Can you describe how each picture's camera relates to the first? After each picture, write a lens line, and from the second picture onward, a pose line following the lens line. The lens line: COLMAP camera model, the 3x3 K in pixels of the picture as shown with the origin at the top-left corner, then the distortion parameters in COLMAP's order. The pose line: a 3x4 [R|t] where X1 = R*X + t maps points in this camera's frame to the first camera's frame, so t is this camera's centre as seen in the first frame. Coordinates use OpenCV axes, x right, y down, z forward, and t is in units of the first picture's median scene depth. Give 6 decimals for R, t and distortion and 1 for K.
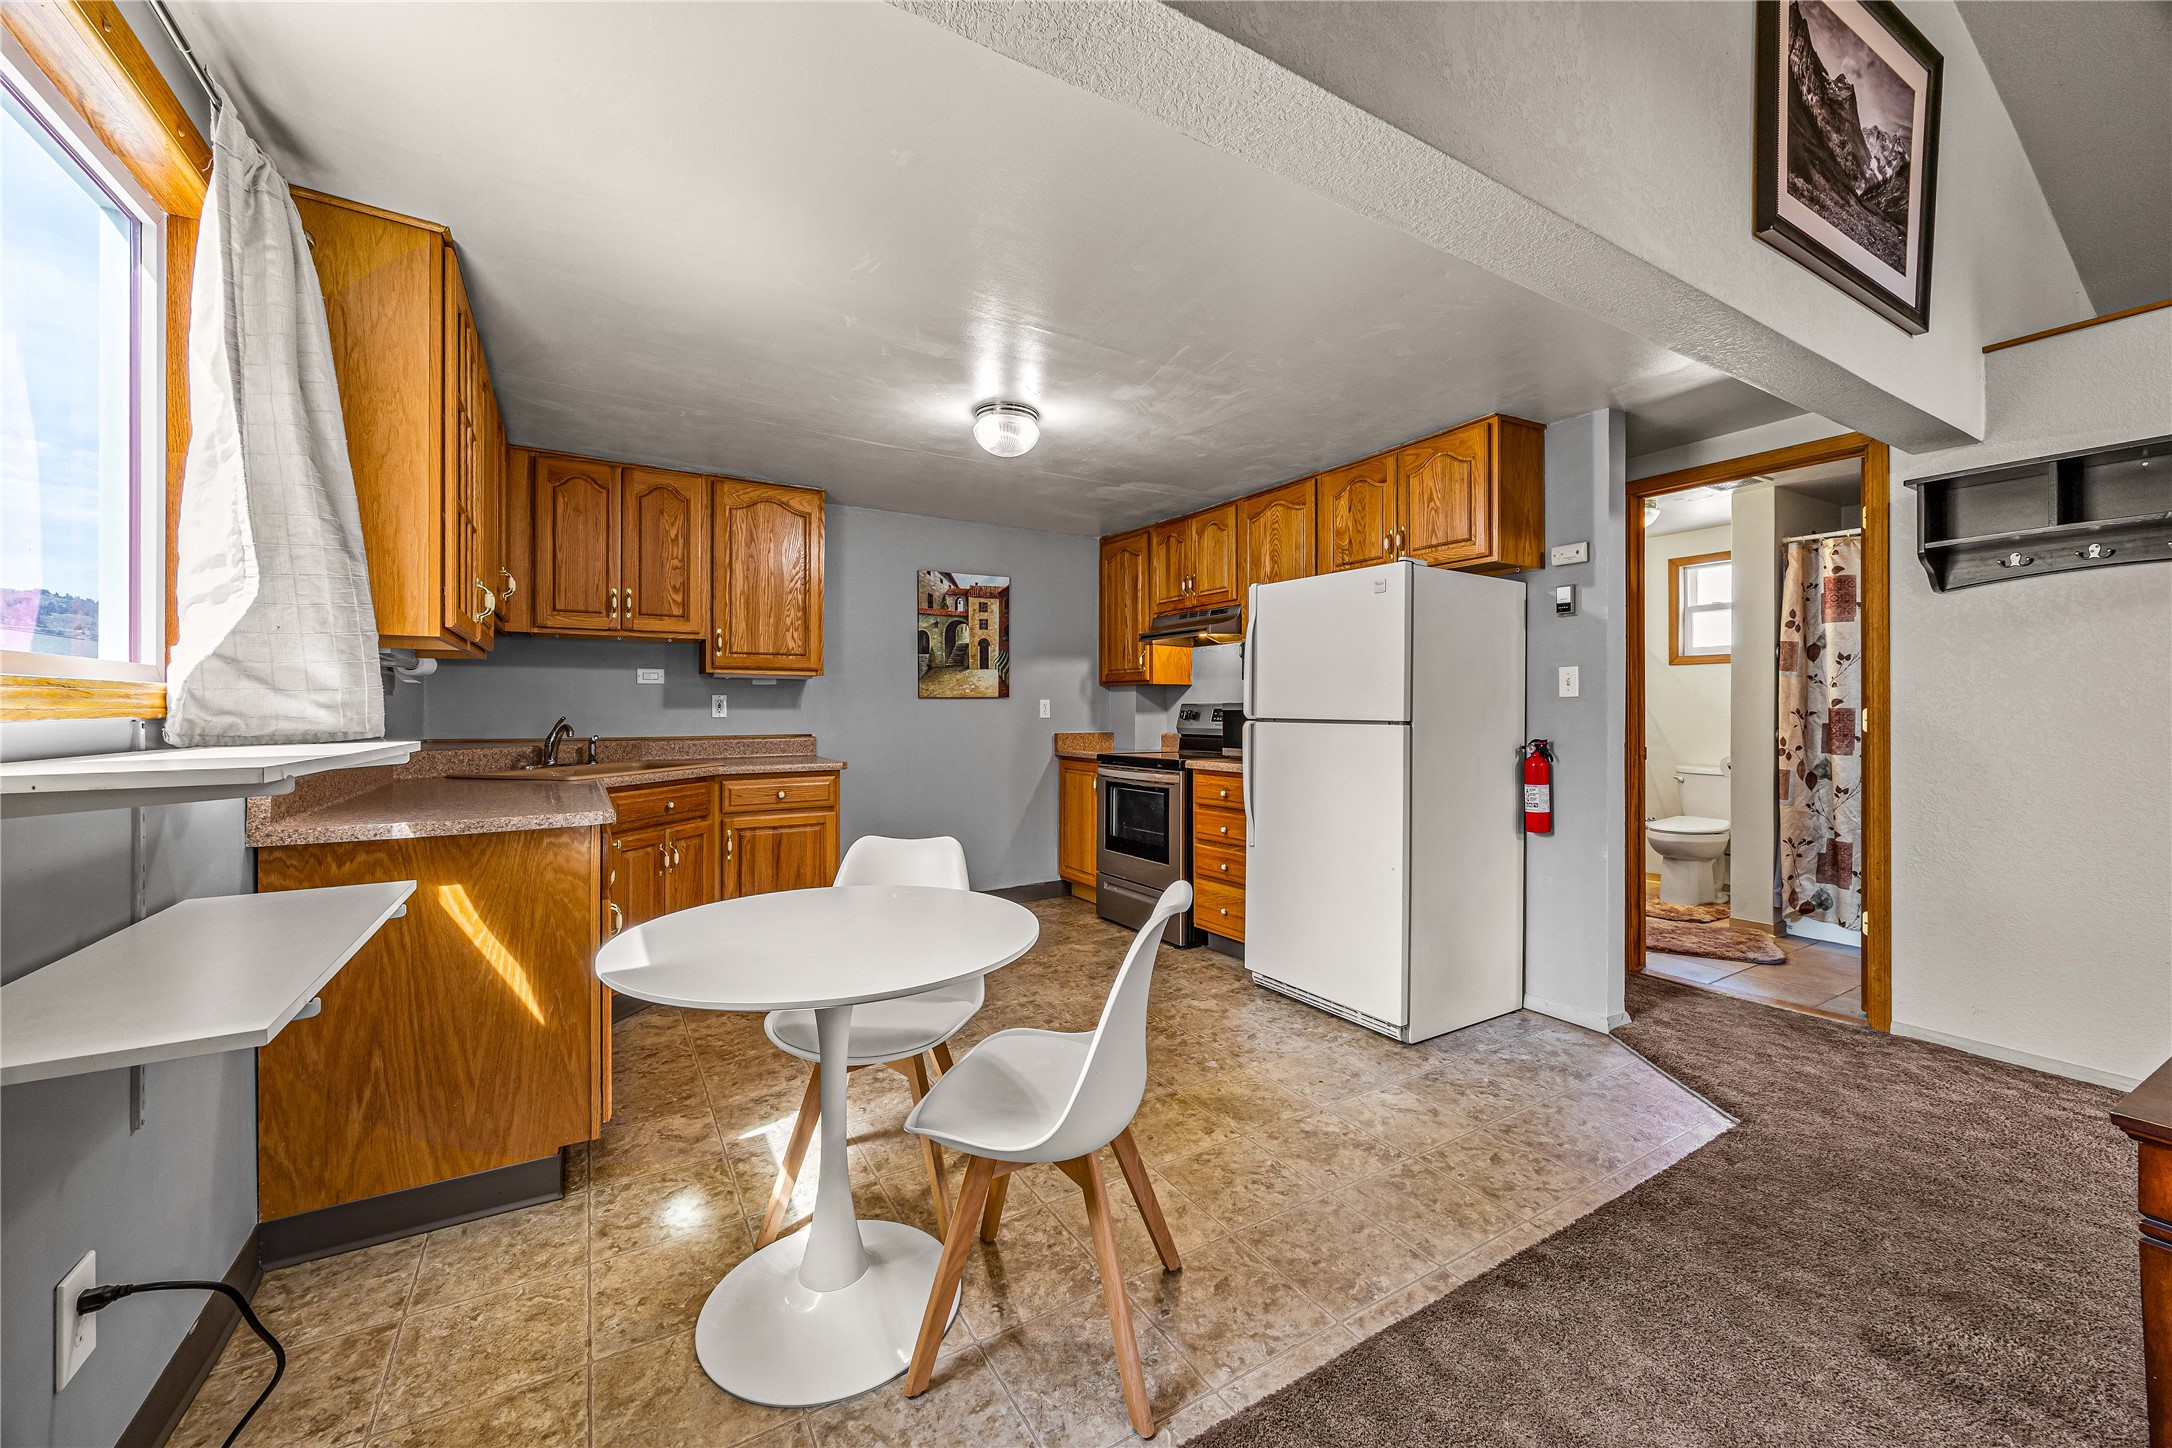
lens RADIAL K [[833.2, 0, 1080.0], [0, 833.2, 703.5], [0, 0, 1]] dist [0.000940, 0.000105]
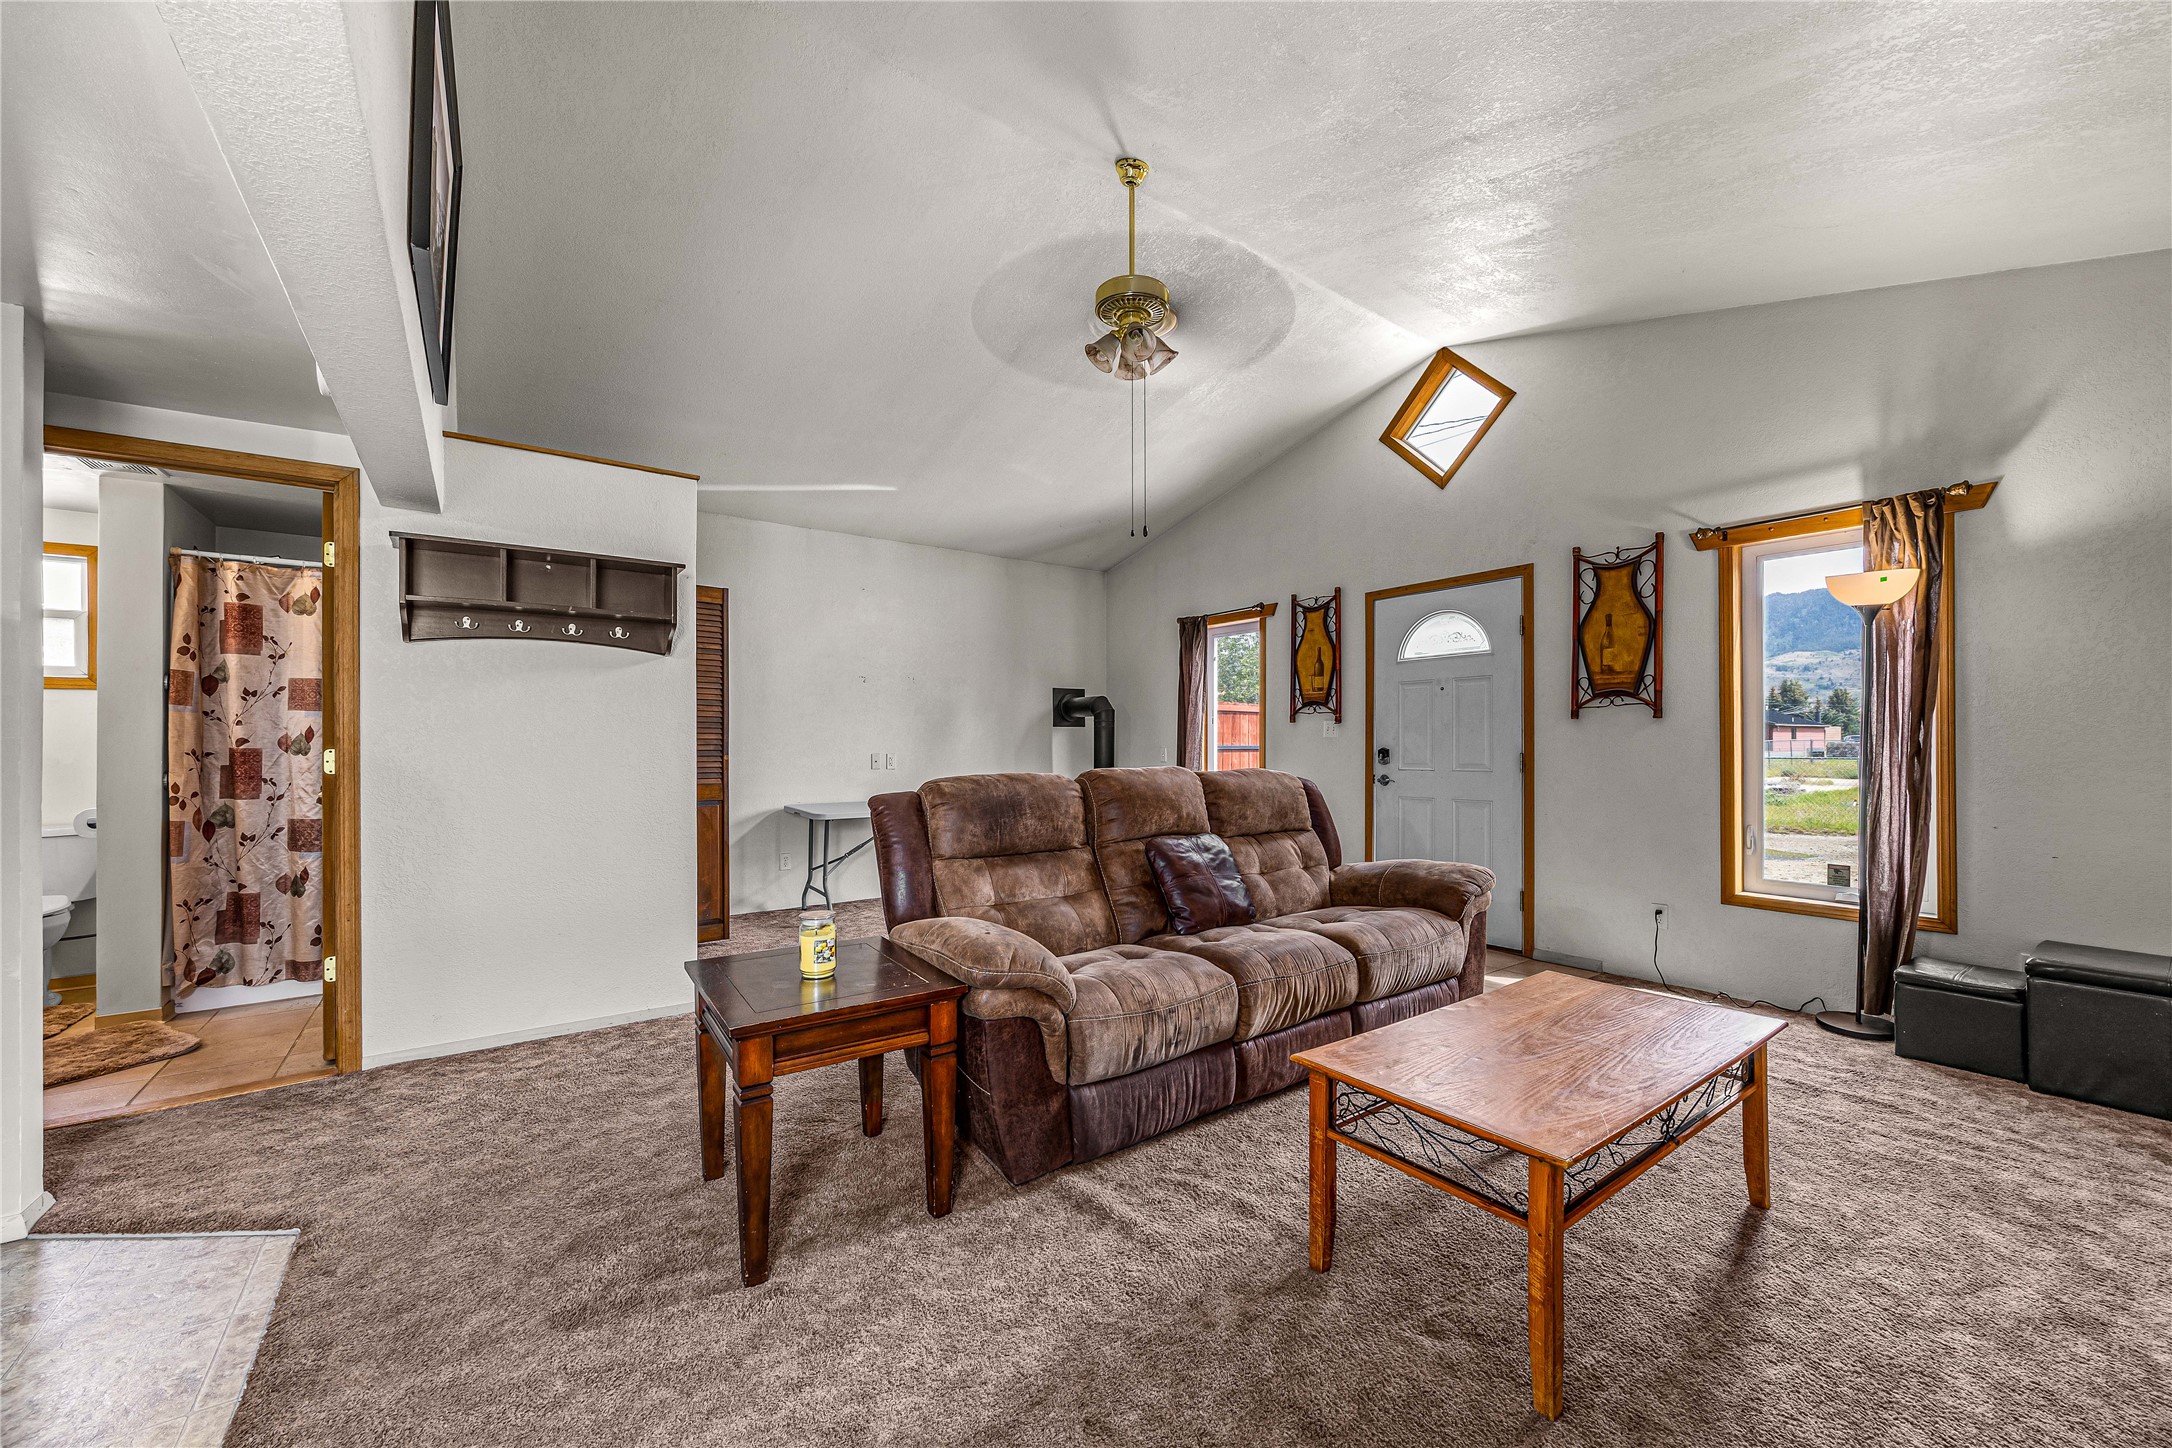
lens RADIAL K [[836.5, 0, 1088.1], [0, 836.5, 739.2], [0, 0, 1]] dist [-0.001380, -0.000423]
pose [[-0.091468, 0.003098, 0.995803, -0.088586], [-0.004067, 0.999986, -0.003484, -0.005018], [-0.995800, -0.004368, -0.091455, 0.158738]]
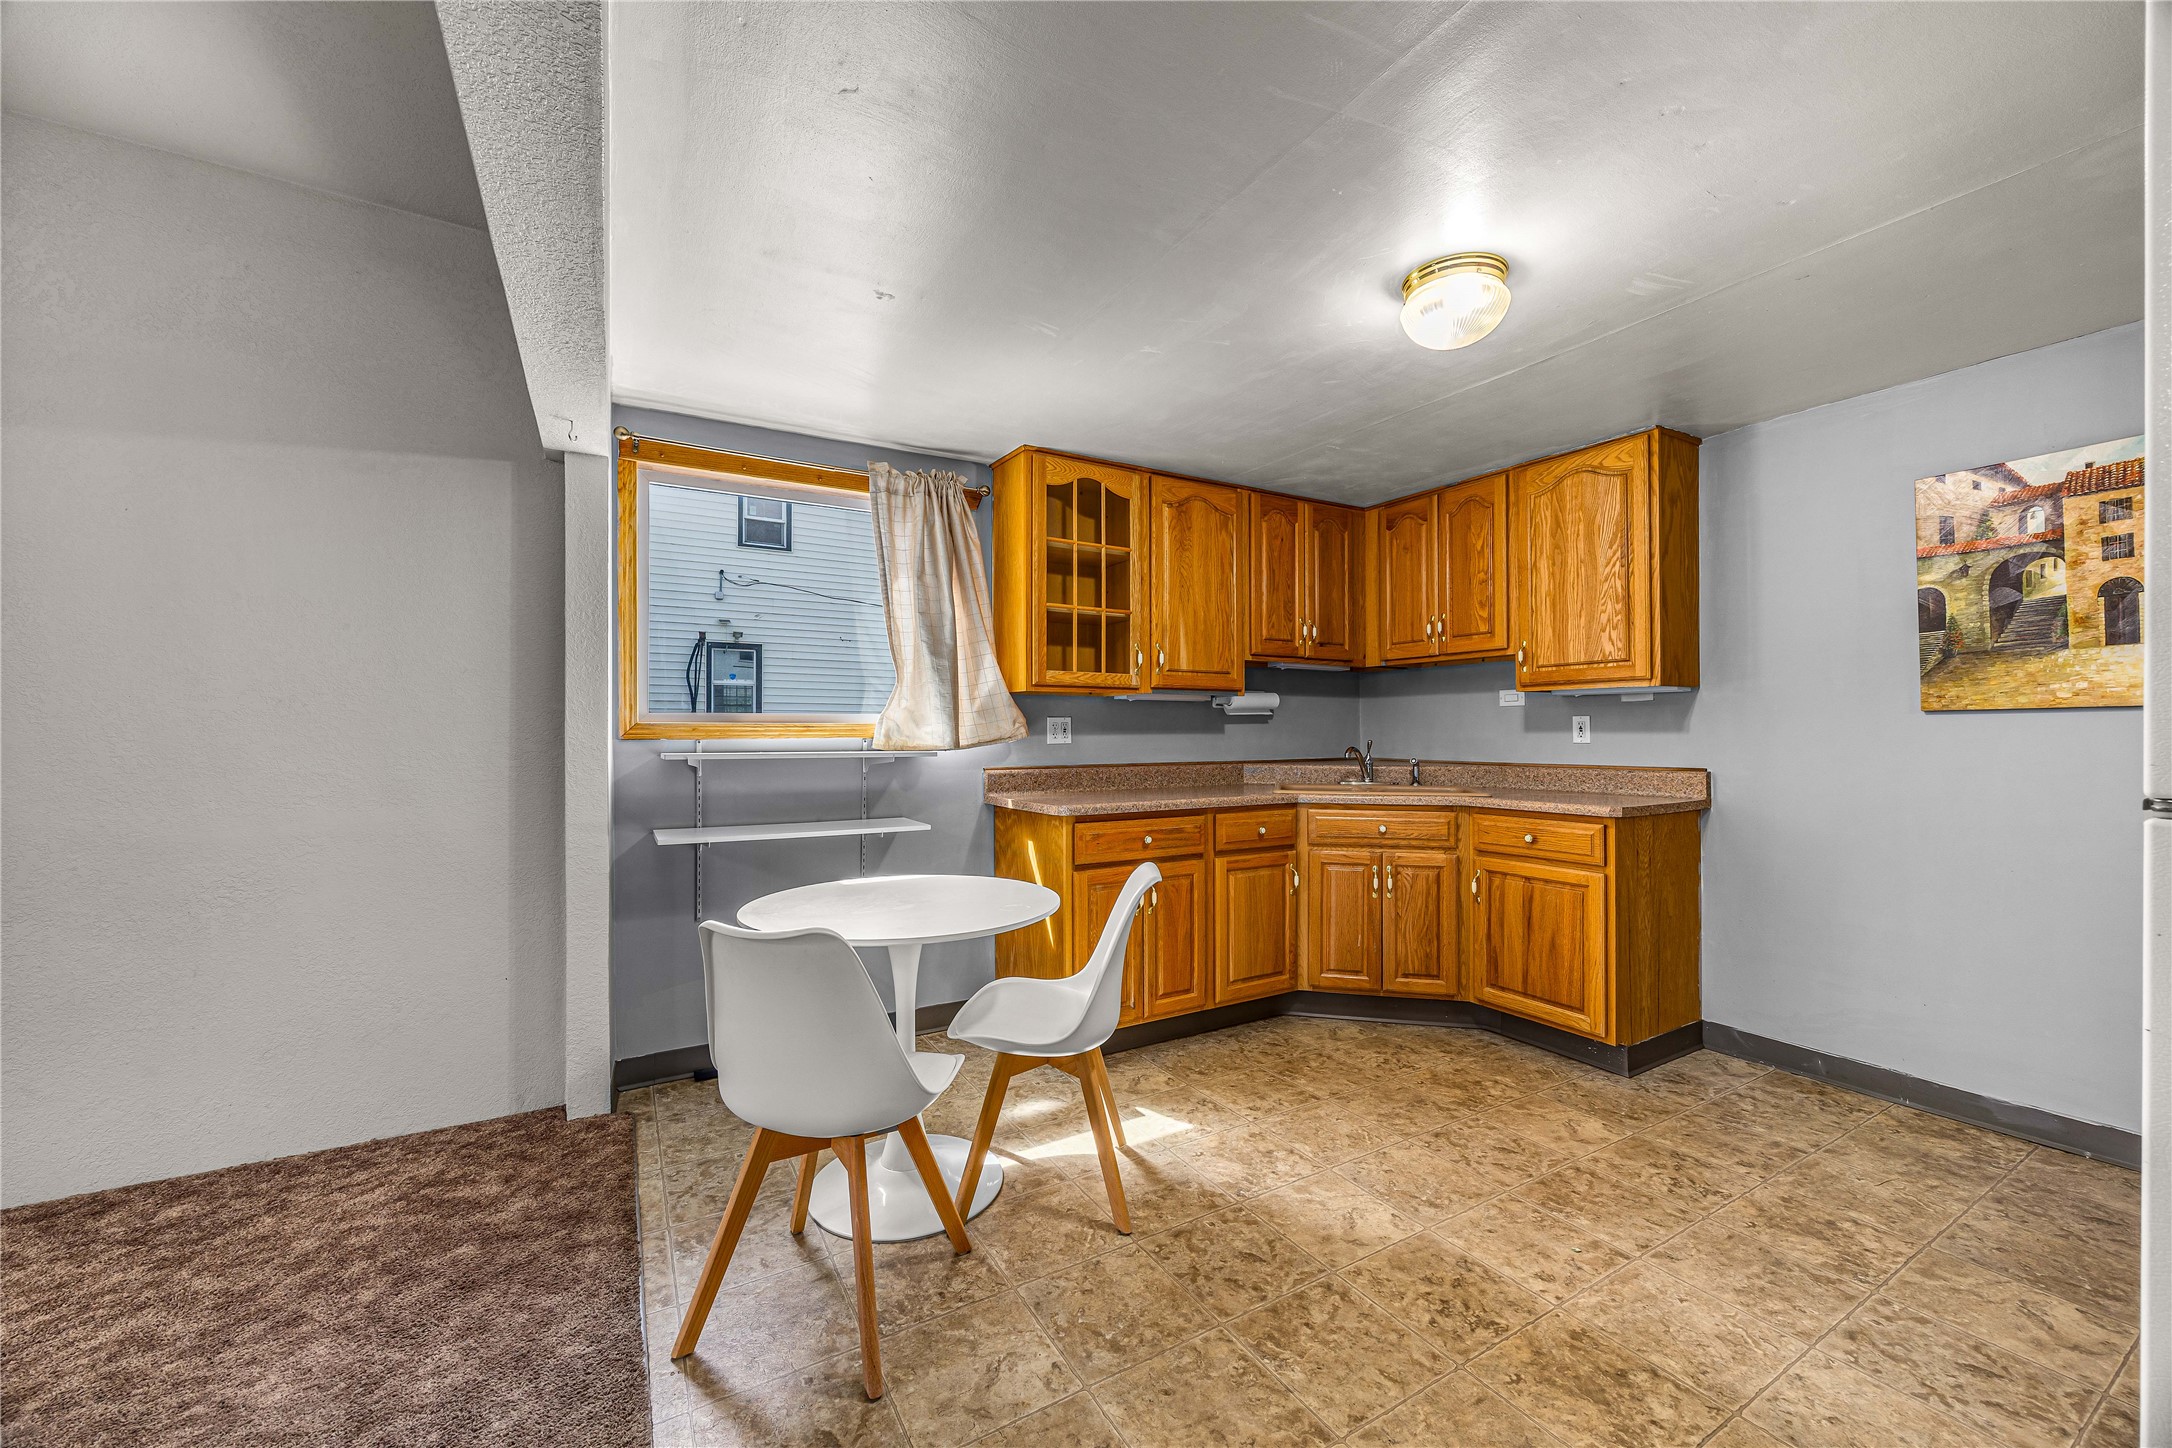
lens RADIAL K [[825.6, 0, 1086.0], [0, 825.6, 724.0], [0, 0, 1]] dist [0.000929, -0.000040]
pose [[-0.010118, -0.011271, -0.999885, 0.422180], [0.008079, 0.999903, -0.011353, 0.003326], [0.999916, -0.008193, -0.010026, 0.541062]]
